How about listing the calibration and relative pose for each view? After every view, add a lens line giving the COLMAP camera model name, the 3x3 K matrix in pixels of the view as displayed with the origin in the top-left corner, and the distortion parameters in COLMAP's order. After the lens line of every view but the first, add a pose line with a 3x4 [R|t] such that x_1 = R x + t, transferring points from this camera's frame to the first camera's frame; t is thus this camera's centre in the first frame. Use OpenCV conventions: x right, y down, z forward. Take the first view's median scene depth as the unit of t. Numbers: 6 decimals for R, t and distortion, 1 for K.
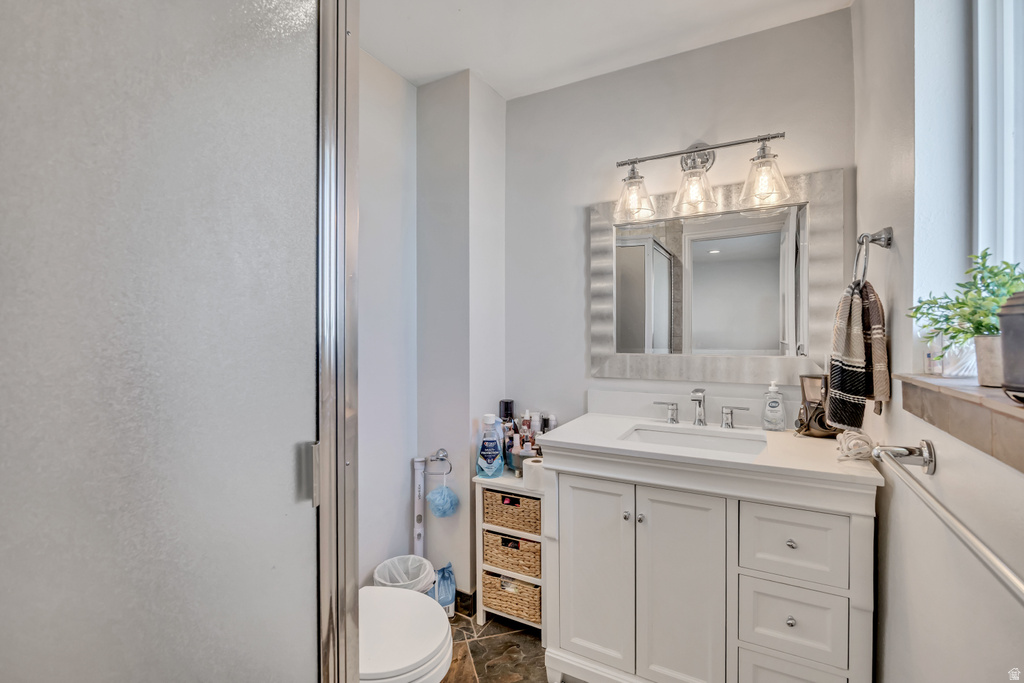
lens RADIAL K [[447.6, 0, 516.5], [0, 447.6, 339.6], [0, 0, 1]] dist [-0.011328, 0.002814]
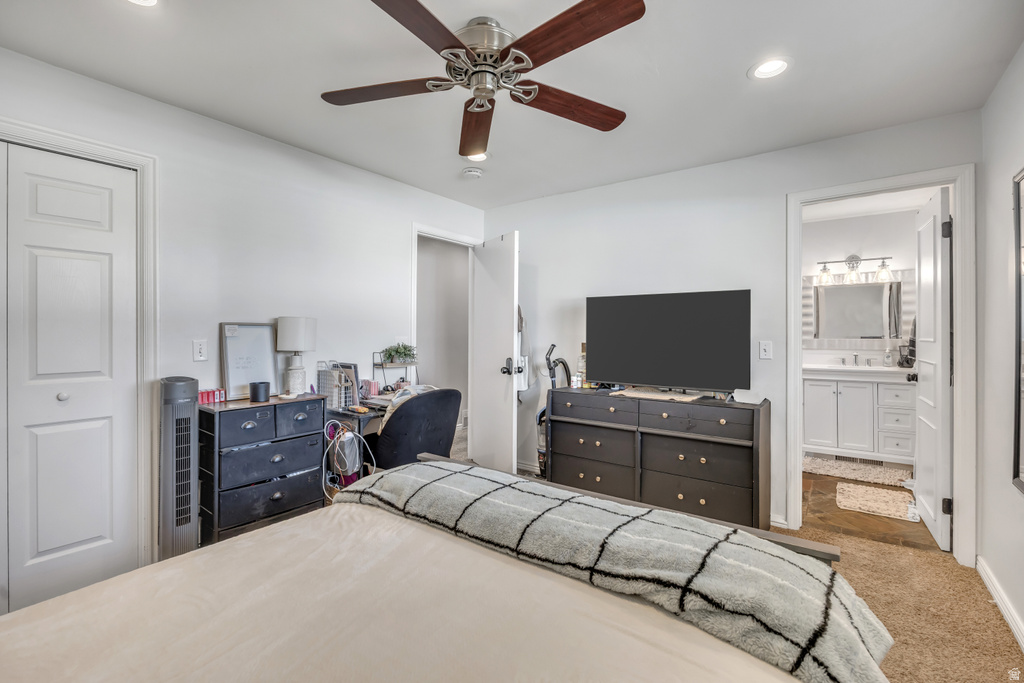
lens RADIAL K [[447.6, 0, 507.5], [0, 447.6, 337.2], [0, 0, 1]] dist [-0.011328, 0.002814]
pose [[0.988854, -0.001203, -0.148882, -1.231478], [-0.000678, 0.999921, -0.012583, 0.061795], [0.148885, 0.012543, 0.988775, -1.897041]]
